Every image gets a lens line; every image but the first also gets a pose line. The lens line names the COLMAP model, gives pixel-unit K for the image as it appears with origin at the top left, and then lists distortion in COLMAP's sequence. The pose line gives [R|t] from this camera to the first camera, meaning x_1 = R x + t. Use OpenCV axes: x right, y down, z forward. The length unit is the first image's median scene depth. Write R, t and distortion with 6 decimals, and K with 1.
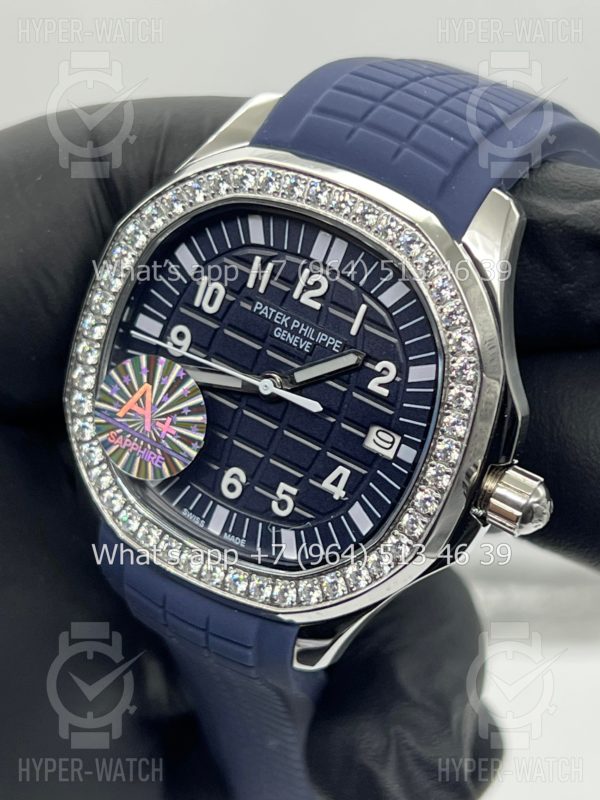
lens RADIAL K [[1940.2, 0, 297.8], [0, 1940.2, 399.5], [0, 0, 1]] dist [0.147390, 0.000000]
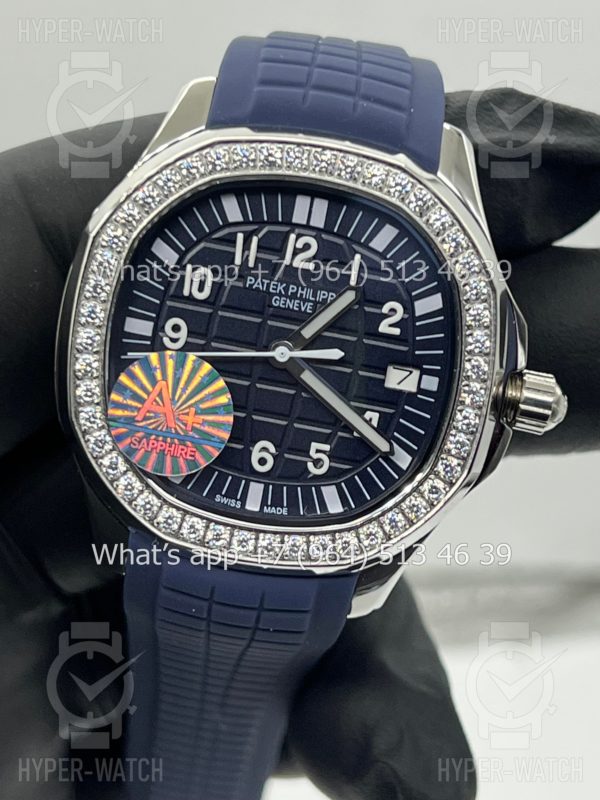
lens RADIAL K [[1940.2, 0, 304.1], [0, 1940.2, 401.6], [0, 0, 1]] dist [0.147390, 0.000000]
pose [[0.901440, -0.232353, 0.365264, -0.385164], [0.242382, 0.969998, 0.018861, 0.001158], [-0.358688, 0.071532, 0.930713, 0.042652]]
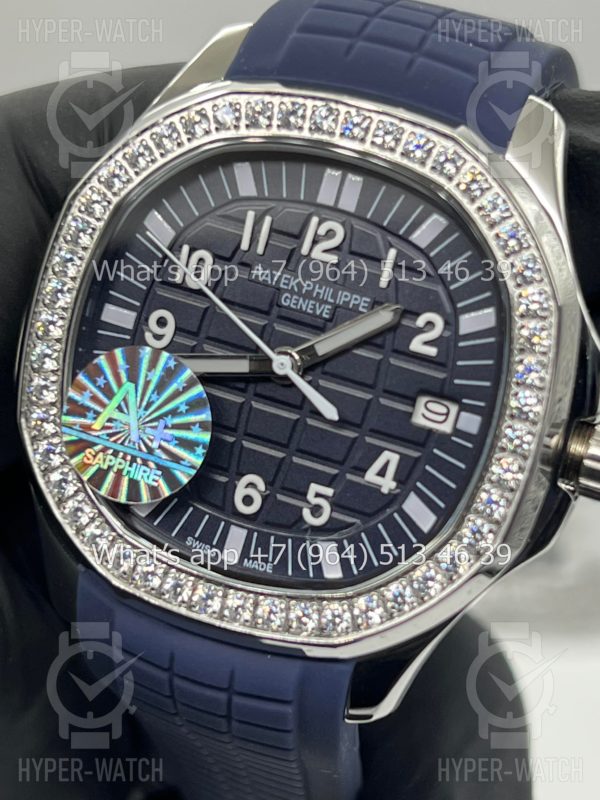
lens RADIAL K [[1940.2, 0, 297.5], [0, 1940.2, 402.5], [0, 0, 1]] dist [0.147390, 0.000000]
pose [[0.983246, -0.102053, 0.151035, -0.132736], [0.121058, 0.985058, -0.122500, 0.107898], [-0.136277, 0.138731, 0.980909, 0.210403]]
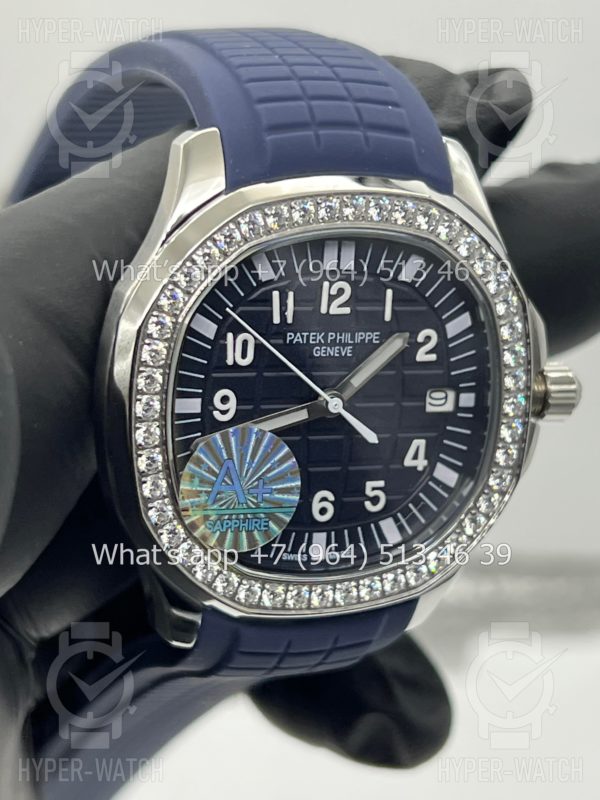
lens RADIAL K [[1940.2, 0, 305.0], [0, 1940.2, 397.5], [0, 0, 1]] dist [0.147390, 0.000000]
pose [[0.675328, -0.458127, 0.577971, -0.601809], [0.356965, 0.888803, 0.287412, -0.302604], [-0.645374, 0.012218, 0.763769, 0.244415]]
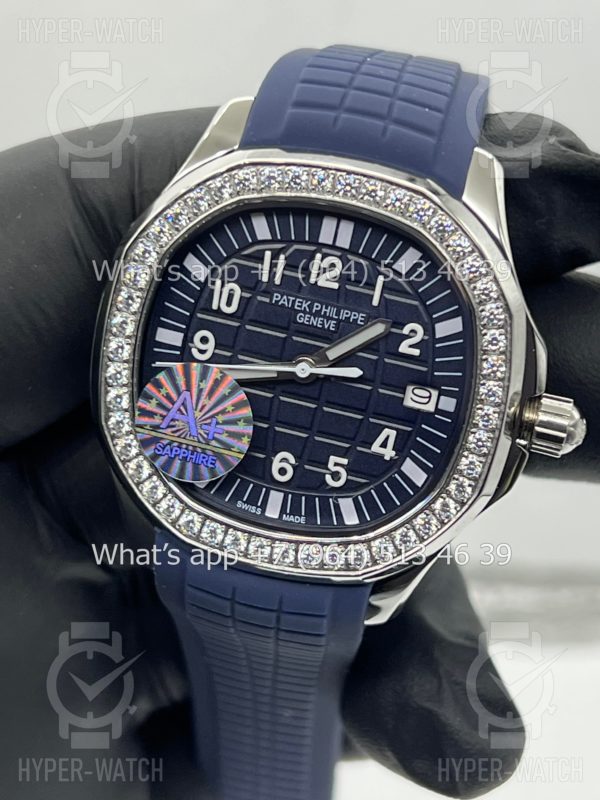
lens RADIAL K [[1940.2, 0, 298.7], [0, 1940.2, 400.8], [0, 0, 1]] dist [0.147390, 0.000000]
pose [[0.951949, -0.206243, 0.226400, -0.260805], [0.203363, 0.978433, 0.036235, -0.028969], [-0.228990, 0.011547, 0.973360, -0.029952]]
